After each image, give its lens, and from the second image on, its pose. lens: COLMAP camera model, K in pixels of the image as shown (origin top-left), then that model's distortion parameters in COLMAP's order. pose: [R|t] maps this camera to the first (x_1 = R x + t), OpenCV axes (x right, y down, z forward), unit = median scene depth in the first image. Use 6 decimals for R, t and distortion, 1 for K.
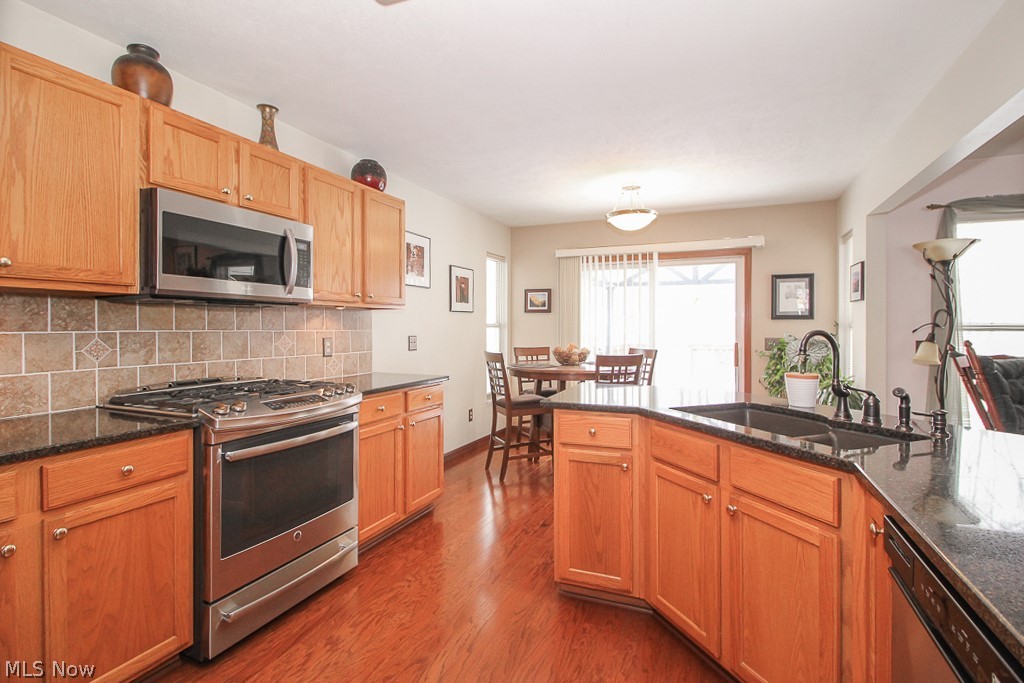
lens RADIAL K [[480.5, 0, 514.4], [0, 480.5, 329.9], [0, 0, 1]] dist [0.014103, -0.010595]
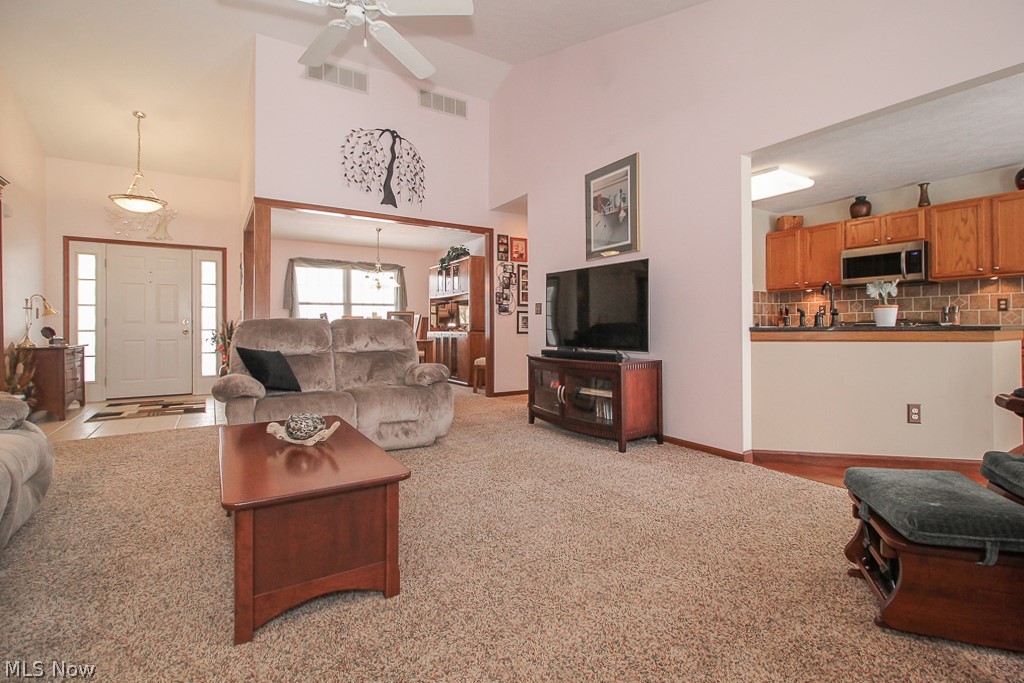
lens RADIAL K [[480.5, 0, 513.9], [0, 480.5, 328.3], [0, 0, 1]] dist [0.014103, -0.010595]
pose [[-0.558213, -0.000809, -0.829698, 2.009898], [-0.001216, 0.999999, -0.000157, 0.132037], [0.829697, 0.000922, -0.558213, 0.680637]]
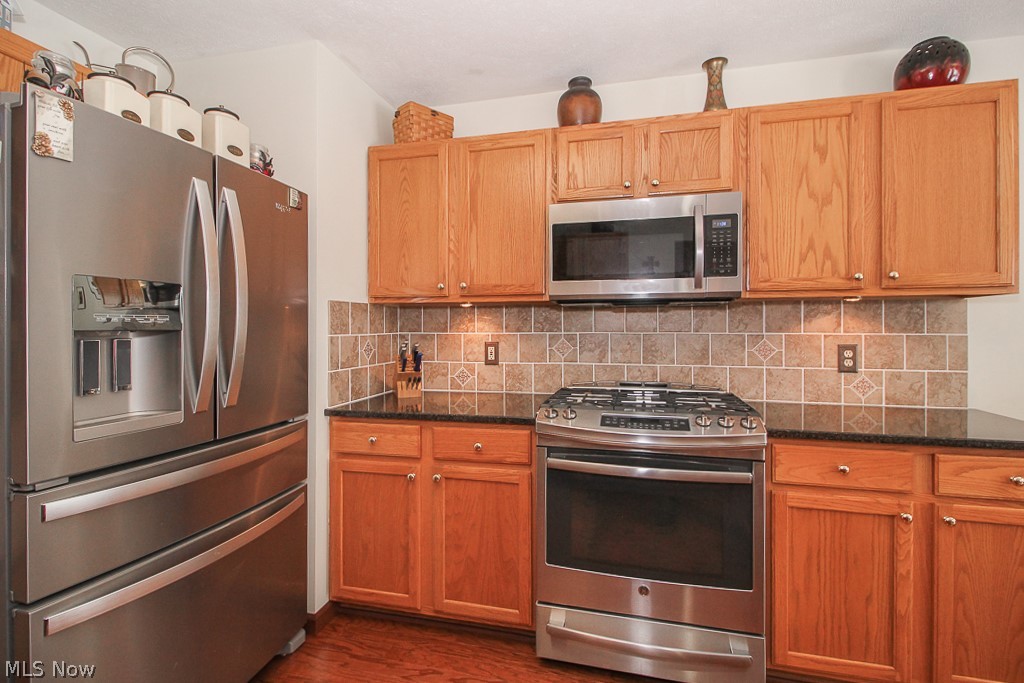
lens RADIAL K [[480.5, 0, 521.3], [0, 480.5, 328.2], [0, 0, 1]] dist [0.014103, -0.010595]
pose [[0.158624, 0.003336, -0.987333, 0.240972], [-0.002424, 0.999993, 0.002989, -0.008607], [0.987336, 0.001919, 0.158631, 0.523852]]
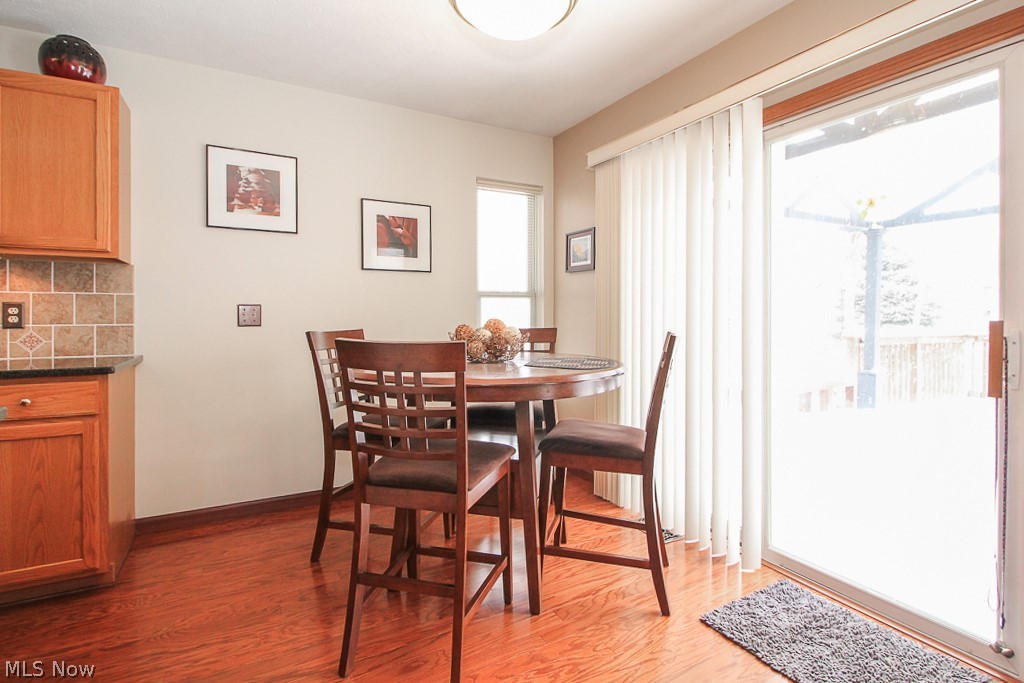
lens RADIAL K [[480.5, 0, 515.5], [0, 480.5, 318.2], [0, 0, 1]] dist [0.014103, -0.010595]
pose [[0.795812, 0.000964, -0.605544, 0.744263], [0.000016, 0.999999, 0.001613, 0.046346], [0.605544, -0.001294, 0.795811, 1.043713]]
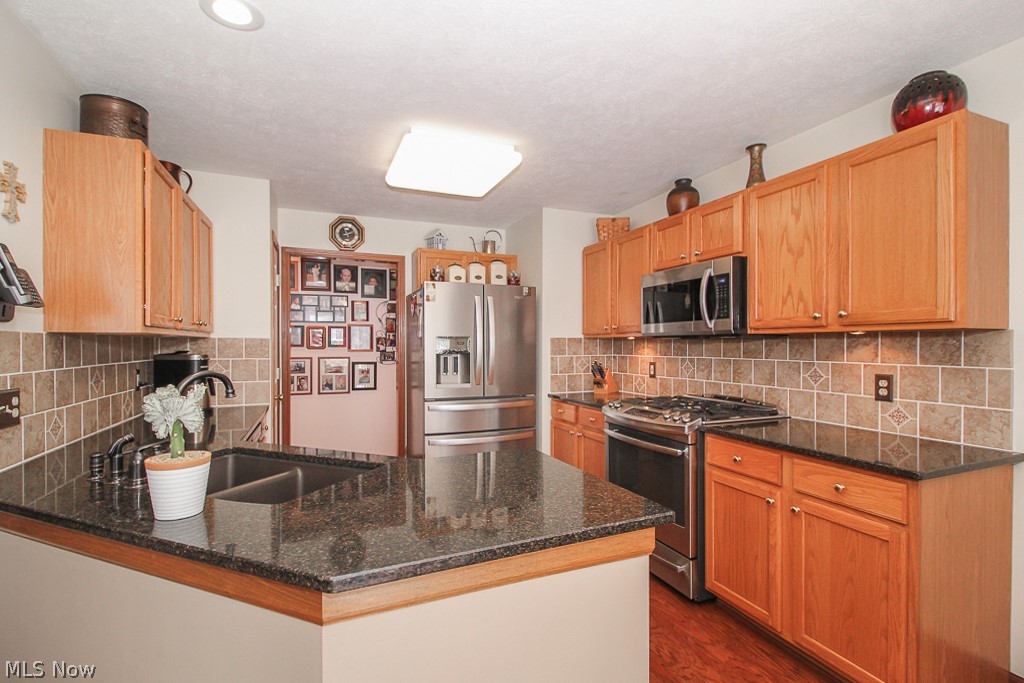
lens RADIAL K [[487.0, 0, 517.7], [0, 487.0, 345.6], [0, 0, 1]] dist [0.002144, -0.001633]
pose [[-0.695910, 0.004954, -0.718112, 0.582472], [0.000267, 0.999978, 0.006640, -0.035970], [0.718129, 0.004429, -0.695896, 1.313086]]
